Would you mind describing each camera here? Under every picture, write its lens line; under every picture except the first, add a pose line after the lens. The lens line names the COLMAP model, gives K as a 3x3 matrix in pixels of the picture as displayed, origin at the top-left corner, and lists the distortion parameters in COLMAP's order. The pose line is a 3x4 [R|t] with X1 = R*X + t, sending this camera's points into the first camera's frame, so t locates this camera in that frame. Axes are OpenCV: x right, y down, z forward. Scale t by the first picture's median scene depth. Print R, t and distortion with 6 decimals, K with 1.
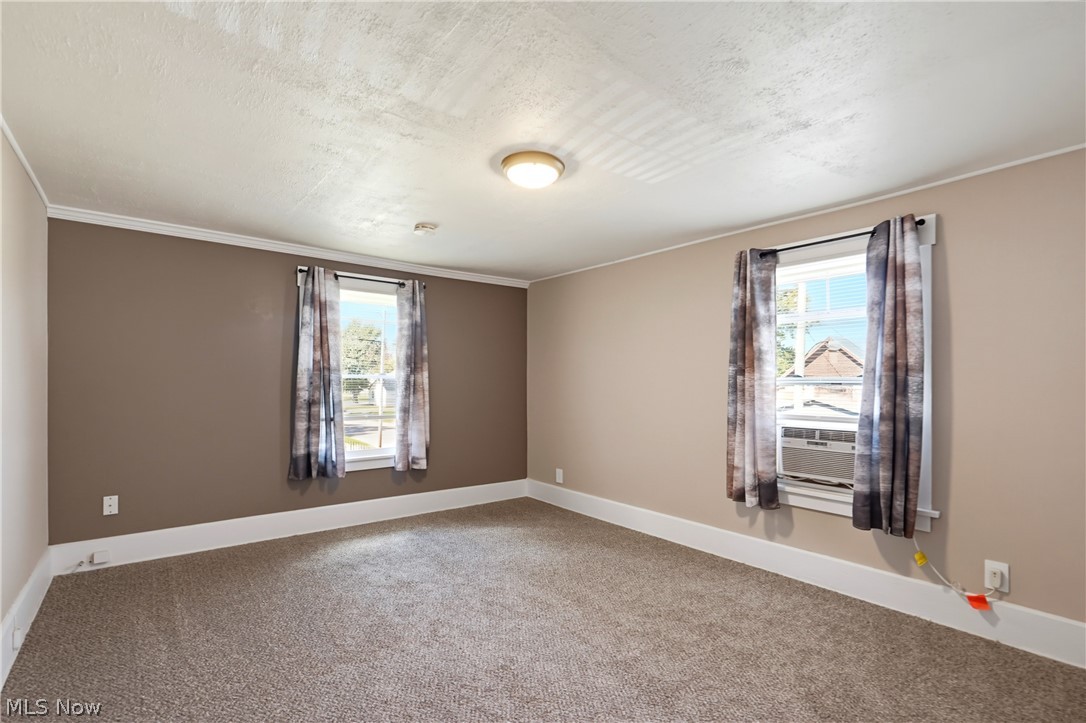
lens RADIAL K [[490.7, 0, 543.8], [0, 490.7, 380.5], [0, 0, 1]] dist [-0.000930, -0.000043]
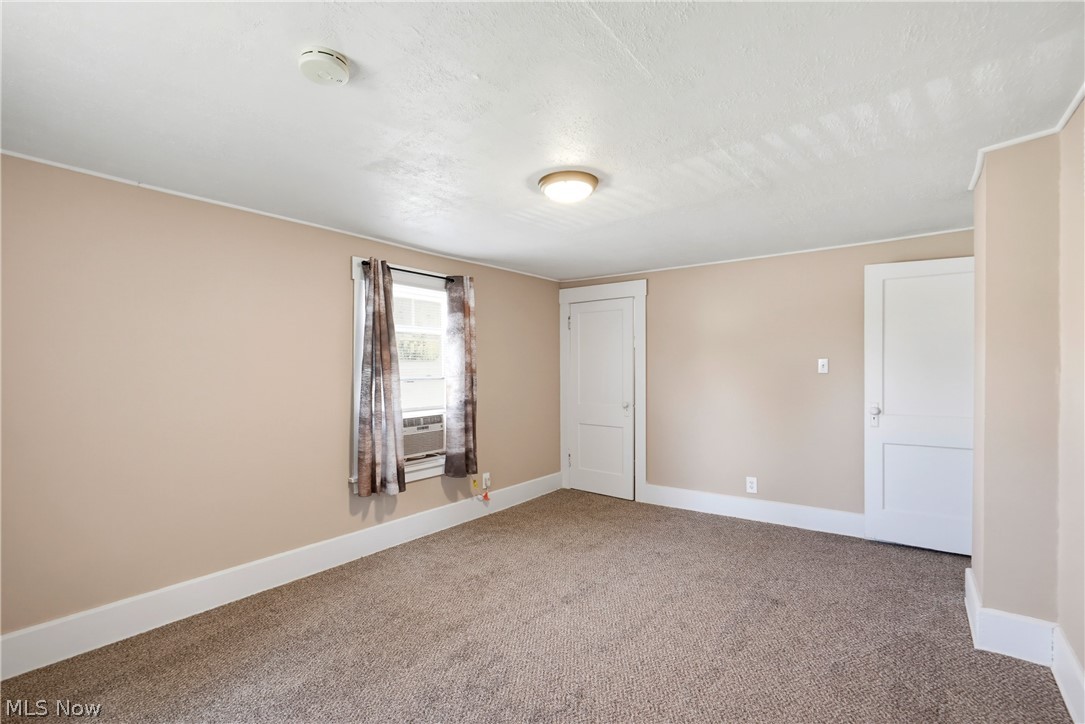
lens RADIAL K [[512.4, 0, 545.4], [0, 512.4, 379.3], [0, 0, 1]] dist [-0.002194, 0.000063]
pose [[-0.253466, -0.019097, 0.967156, -0.831128], [0.008971, 0.999716, 0.022091, -0.027750], [-0.967303, 0.014275, -0.253223, 1.012698]]
